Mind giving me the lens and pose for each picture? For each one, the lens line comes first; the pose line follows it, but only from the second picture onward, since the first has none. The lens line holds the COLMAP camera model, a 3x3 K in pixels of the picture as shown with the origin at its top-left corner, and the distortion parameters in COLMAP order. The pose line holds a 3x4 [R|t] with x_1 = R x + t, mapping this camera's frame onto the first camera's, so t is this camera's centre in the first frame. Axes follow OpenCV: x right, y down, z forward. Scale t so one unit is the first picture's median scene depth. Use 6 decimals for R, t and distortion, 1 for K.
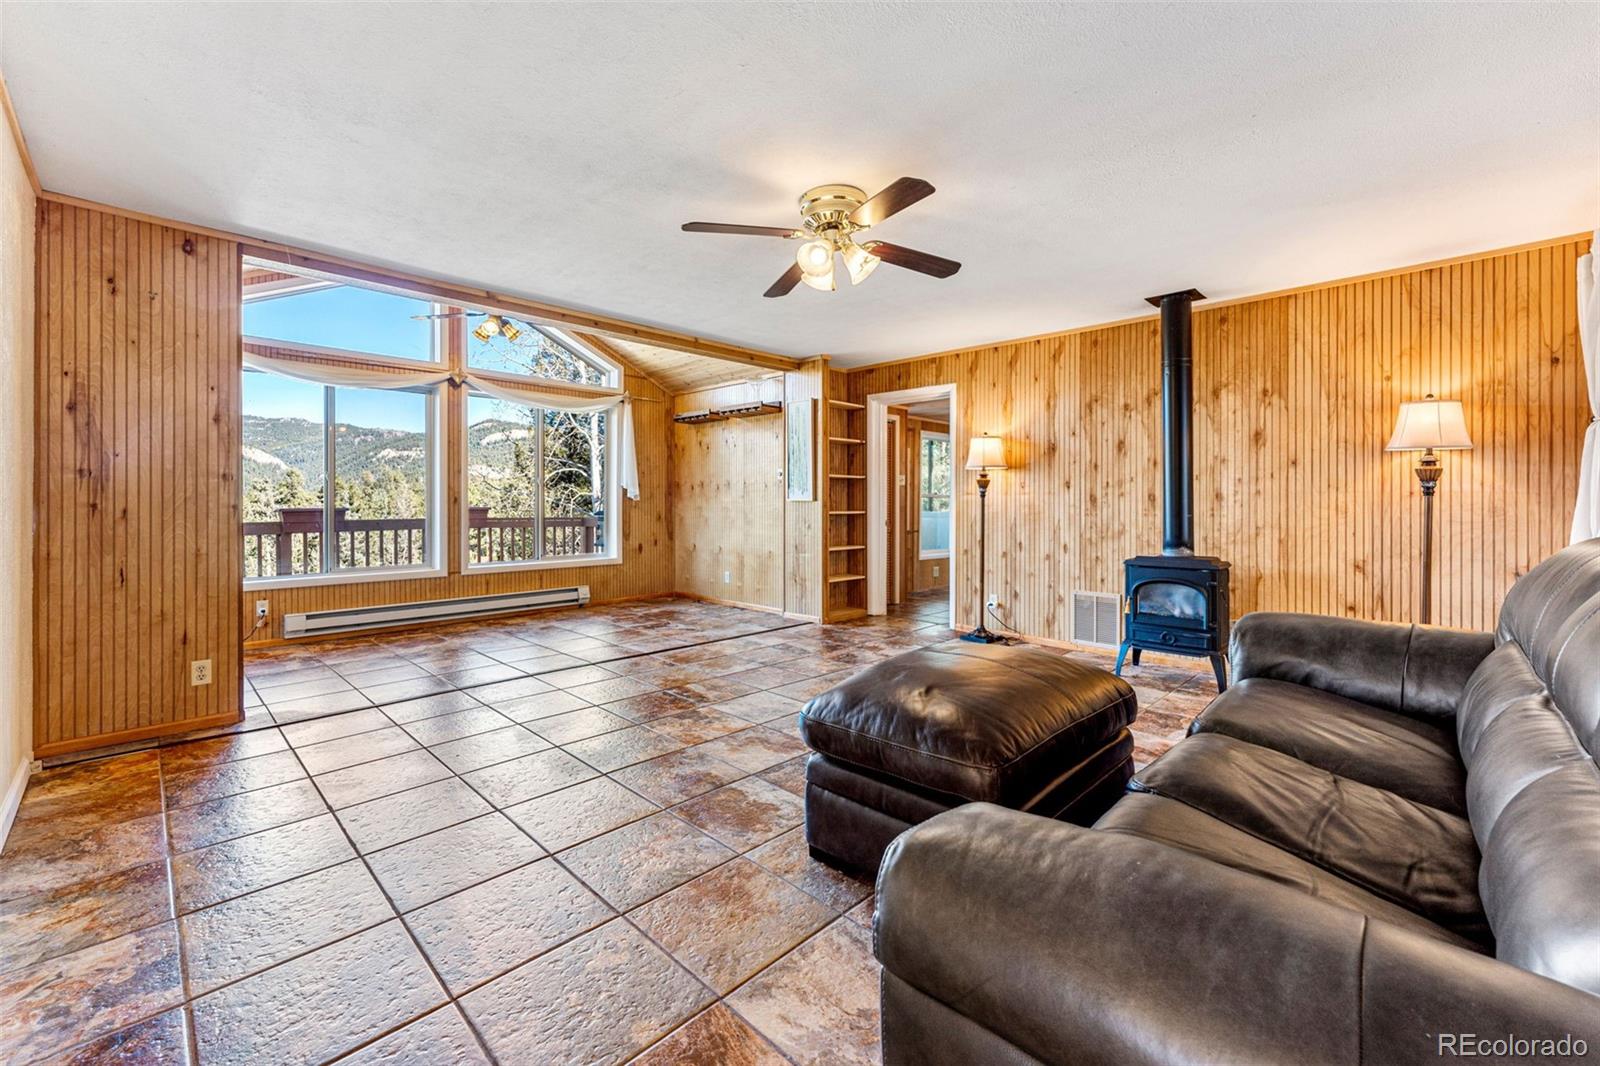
lens RADIAL K [[651.6, 0, 791.6], [0, 651.6, 506.3], [0, 0, 1]] dist [0.003596, -0.000658]
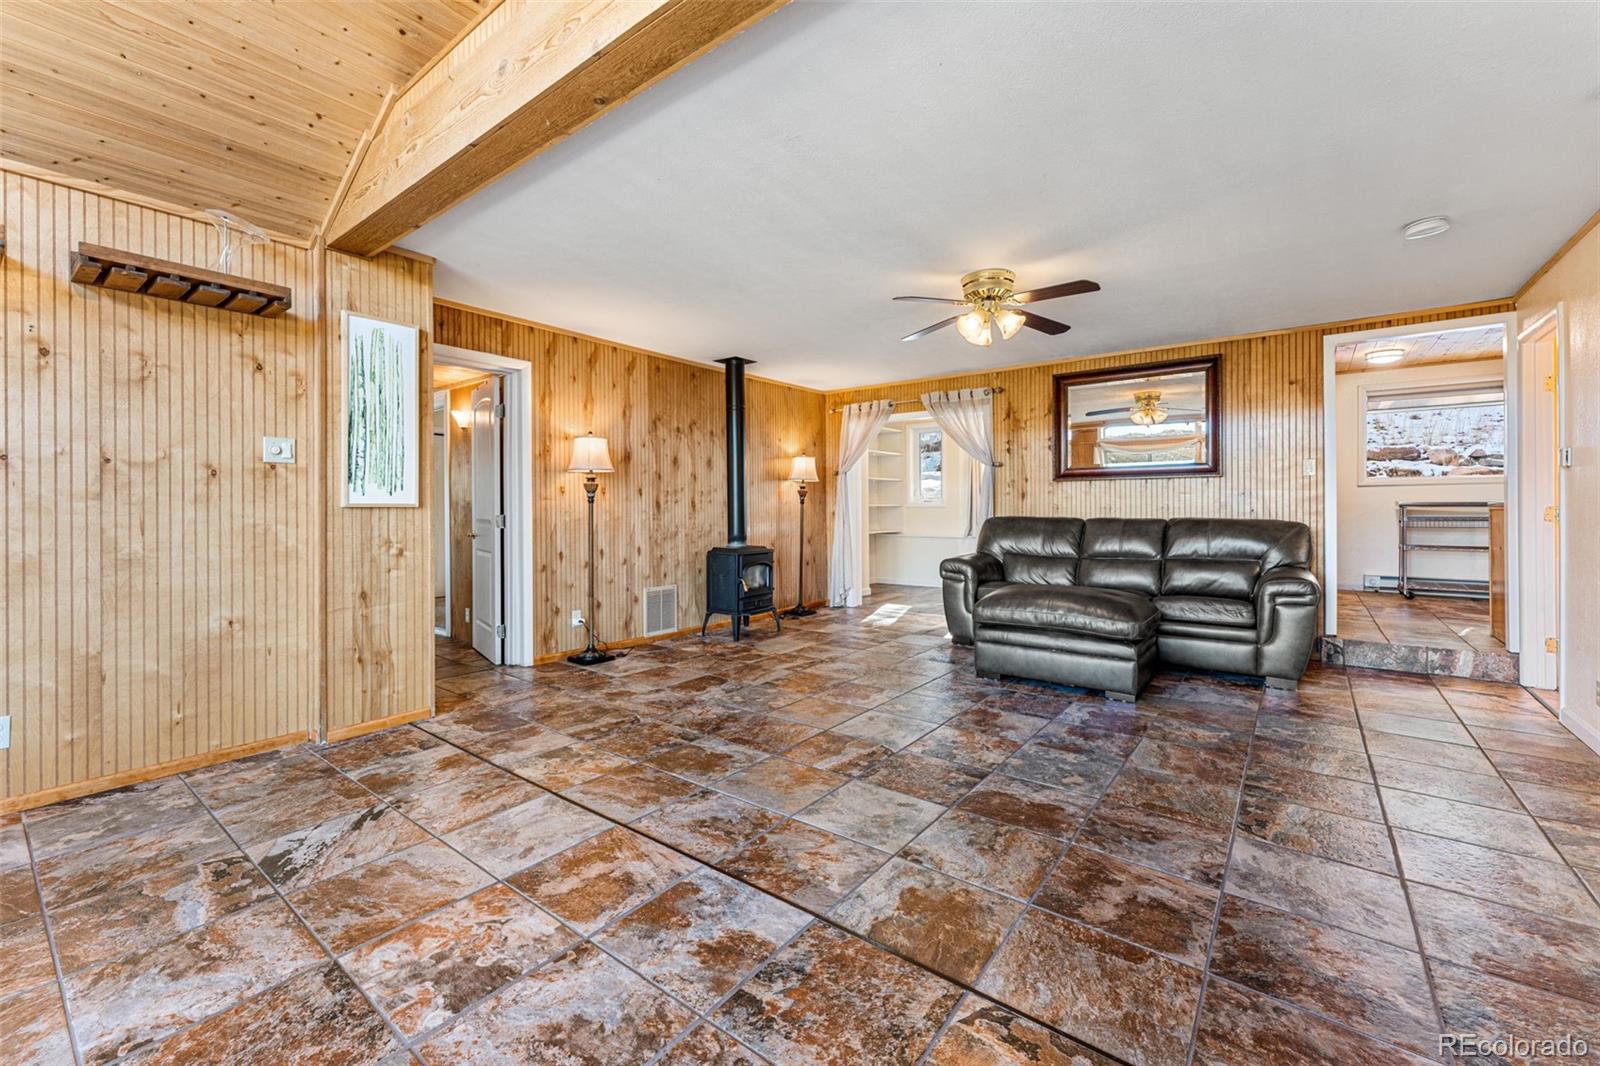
lens RADIAL K [[651.6, 0, 790.2], [0, 651.6, 505.2], [0, 0, 1]] dist [0.003596, -0.000658]
pose [[-0.119167, 0.000697, 0.992874, -0.563148], [0.006719, 0.999977, 0.000105, -0.007851], [-0.992852, 0.006684, -0.119169, 0.732090]]
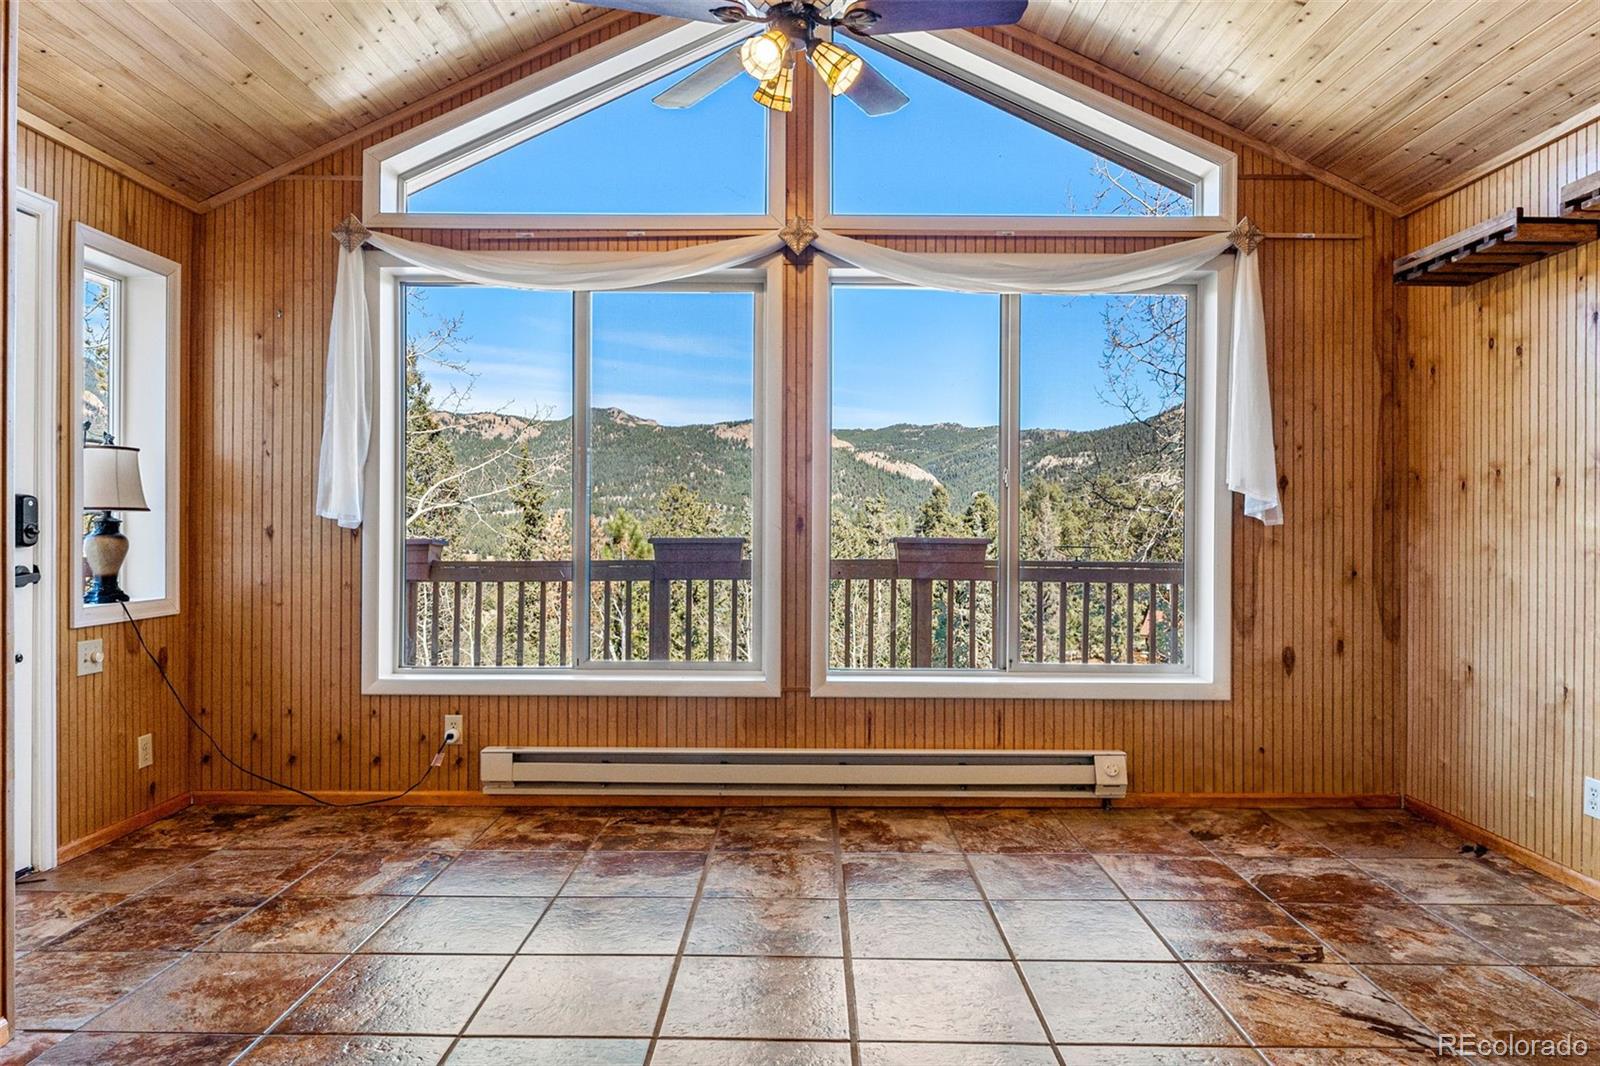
lens RADIAL K [[1008.1, 0, 792.1], [0, 1008.1, 531.2], [0, 0, 1]] dist [-0.000581, -0.001434]
pose [[0.694266, 0.005037, -0.719701, -0.031536], [-0.007595, 0.999971, -0.000327, -0.004470], [0.719679, 0.005693, 0.694284, 0.519546]]
